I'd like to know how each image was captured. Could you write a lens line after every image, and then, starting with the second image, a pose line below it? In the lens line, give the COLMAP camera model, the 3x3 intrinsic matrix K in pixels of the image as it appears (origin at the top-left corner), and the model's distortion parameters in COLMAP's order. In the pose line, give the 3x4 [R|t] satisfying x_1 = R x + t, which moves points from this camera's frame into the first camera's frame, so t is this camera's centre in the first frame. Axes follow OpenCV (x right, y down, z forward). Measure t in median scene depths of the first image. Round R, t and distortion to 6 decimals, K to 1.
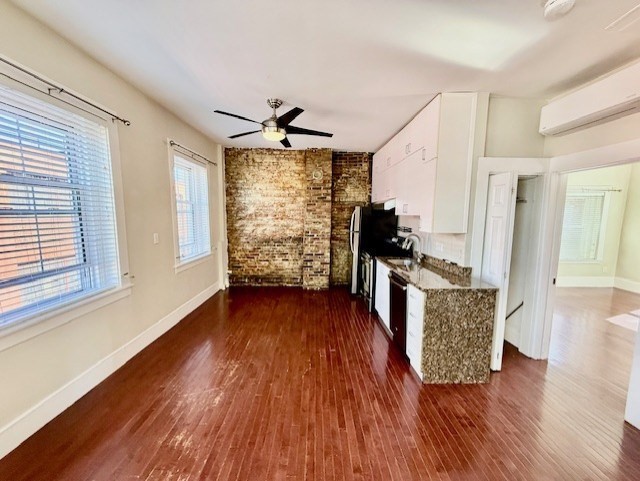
lens RADIAL K [[255.2, 0, 317.2], [0, 255.2, 238.5], [0, 0, 1]] dist [-0.001498, -0.000047]
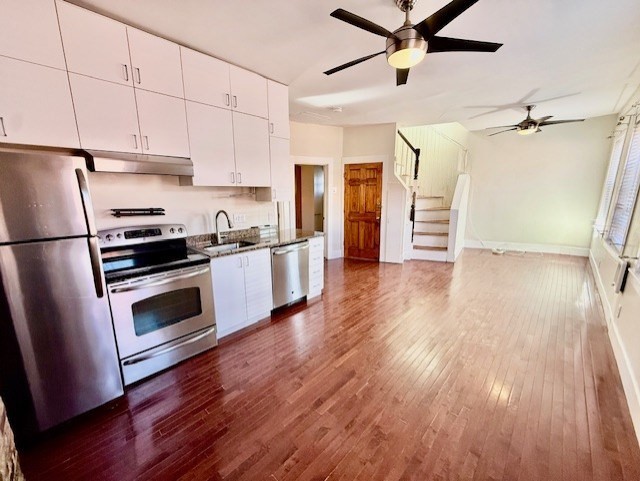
lens RADIAL K [[255.2, 0, 320.2], [0, 255.2, 239.3], [0, 0, 1]] dist [-0.001498, -0.000047]
pose [[-0.717928, -0.145531, 0.680735, -0.347874], [0.062027, 0.960639, 0.270786, -0.108816], [-0.693348, 0.236629, -0.680643, 1.152631]]
